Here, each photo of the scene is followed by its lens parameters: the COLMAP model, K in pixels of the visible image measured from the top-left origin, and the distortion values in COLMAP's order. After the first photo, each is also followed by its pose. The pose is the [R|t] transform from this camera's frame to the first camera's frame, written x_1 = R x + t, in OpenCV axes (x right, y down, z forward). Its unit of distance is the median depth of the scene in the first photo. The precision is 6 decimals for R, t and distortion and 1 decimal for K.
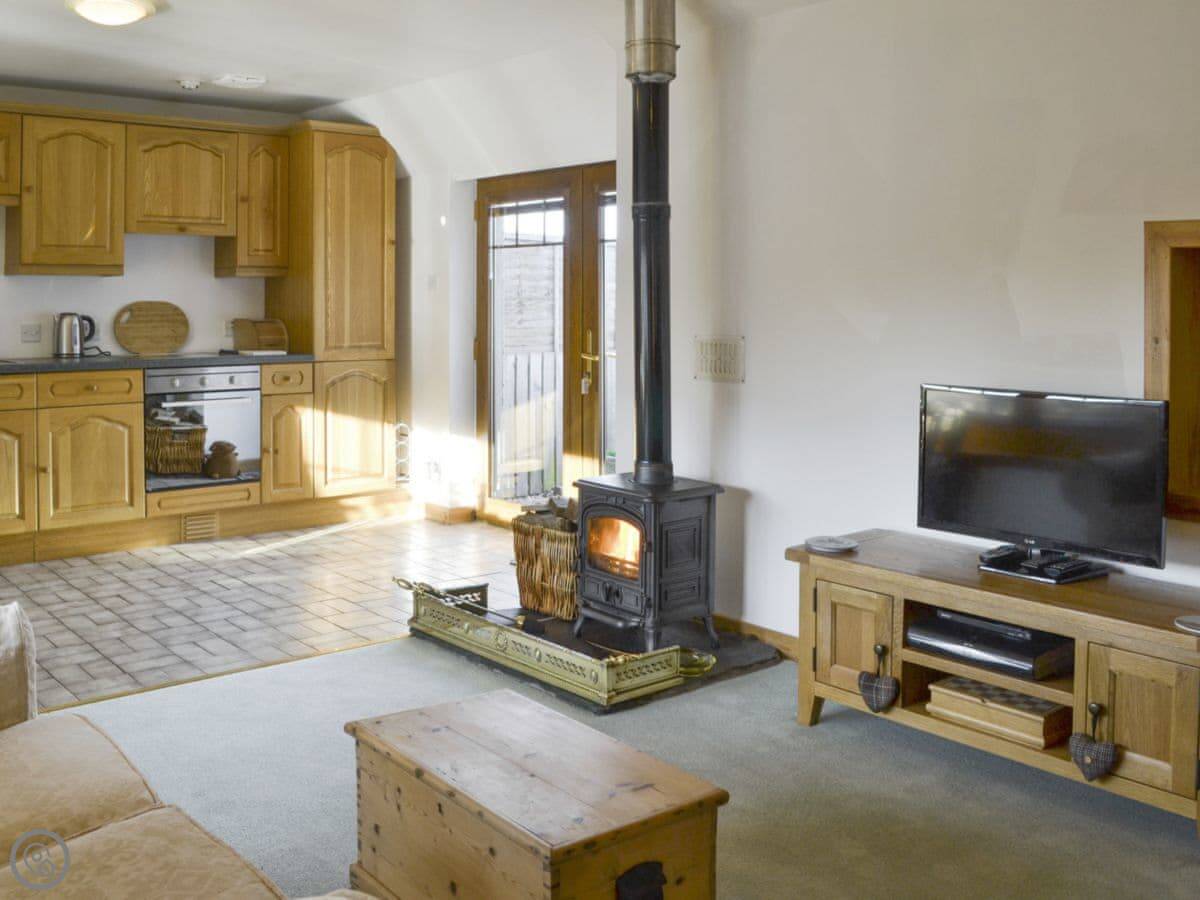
lens RADIAL K [[1202.8, 0, 600.4], [0, 1202.8, 450.2], [0, 0, 1]] dist [-0.081349, 0.000000]
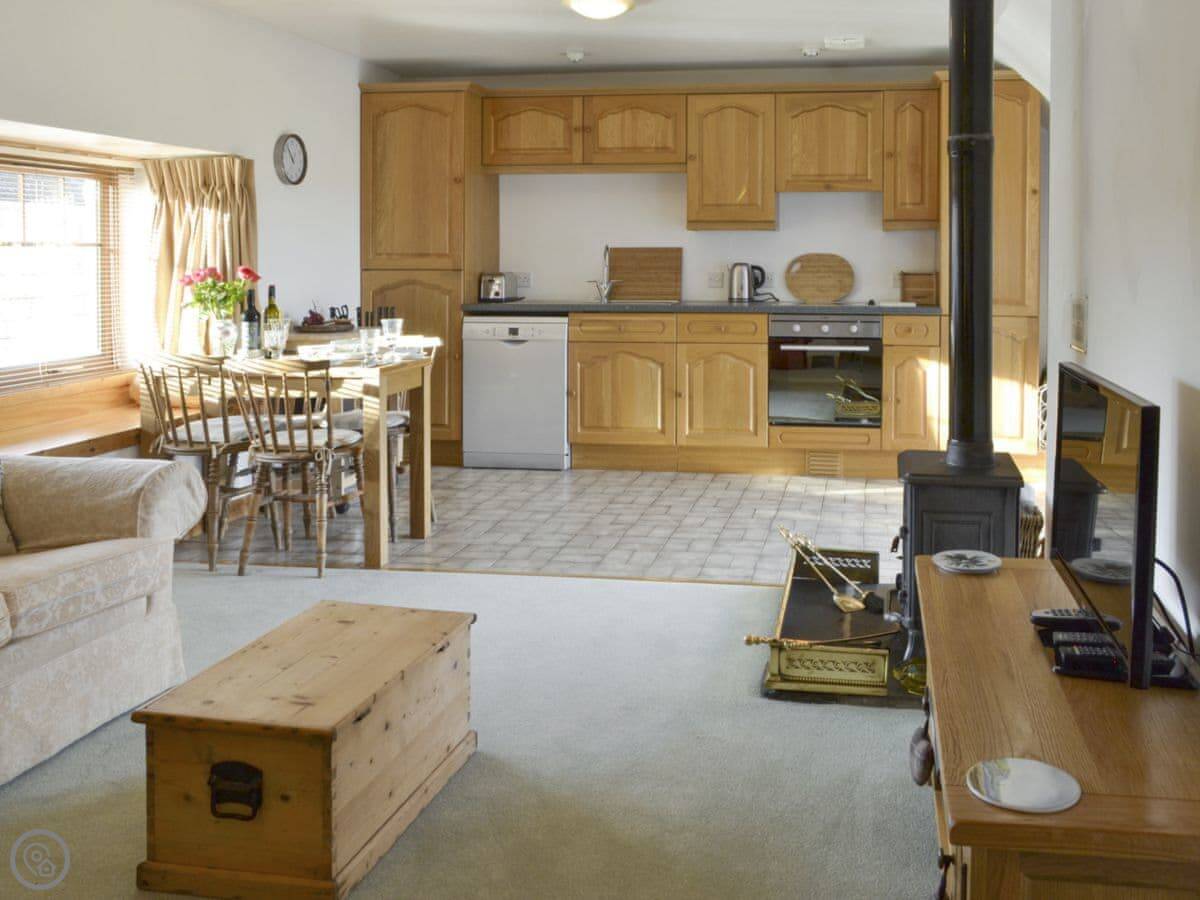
lens RADIAL K [[1159.8, 0, 619.0], [0, 1159.8, 386.5], [0, 0, 1]] dist [-0.009877, 0.000000]
pose [[0.633041, 0.086669, -0.769251, 0.355157], [-0.095491, 0.994866, 0.033506, -0.022782], [0.768206, 0.052246, 0.638067, 0.192572]]
